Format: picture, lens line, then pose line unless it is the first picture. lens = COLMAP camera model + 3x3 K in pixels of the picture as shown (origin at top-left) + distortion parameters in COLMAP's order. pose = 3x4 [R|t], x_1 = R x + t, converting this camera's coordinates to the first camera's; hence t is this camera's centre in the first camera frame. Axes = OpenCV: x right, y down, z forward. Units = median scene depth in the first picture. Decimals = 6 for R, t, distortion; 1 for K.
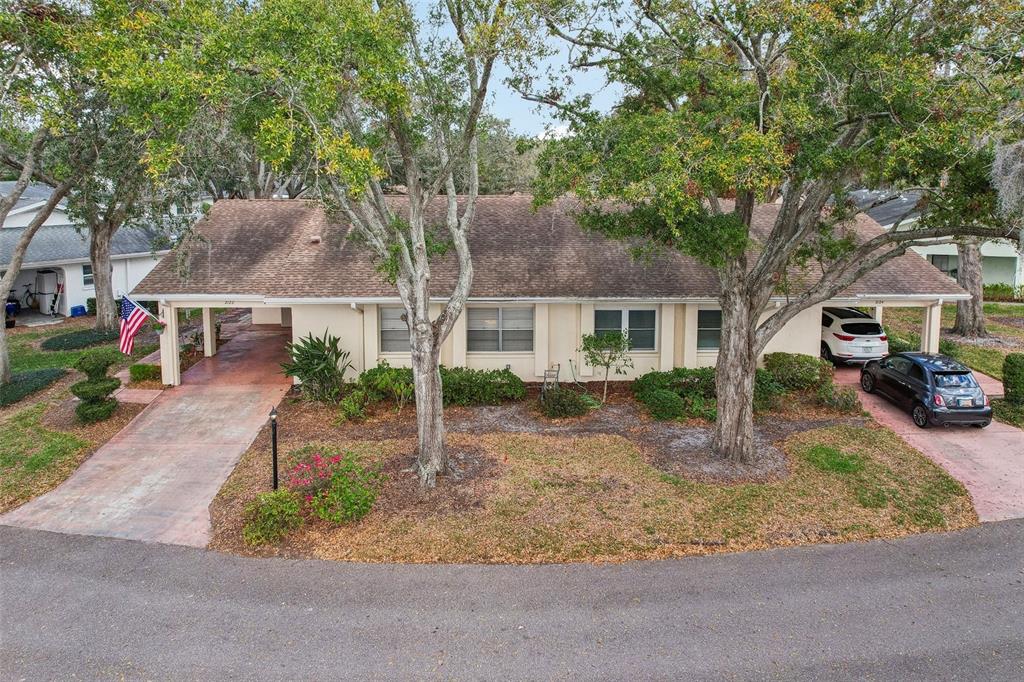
lens RADIAL K [[662.1, 0, 507.9], [0, 662.1, 301.2], [0, 0, 1]] dist [-0.039779, -0.001499]
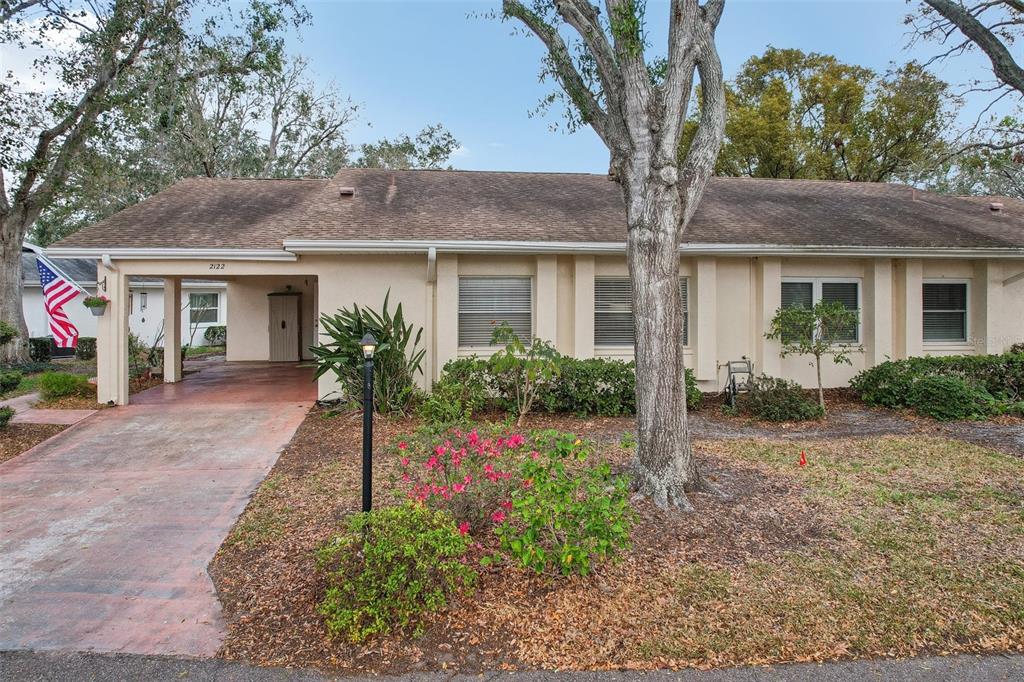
lens RADIAL K [[677.7, 0, 512.0], [0, 677.7, 341.0], [0, 0, 1]] dist [-0.079271, 0.067229]
pose [[0.996587, -0.011130, 0.081795, -0.235498], [0.020542, 0.993136, -0.115150, 0.177956], [-0.079952, 0.116438, 0.989975, 0.428006]]
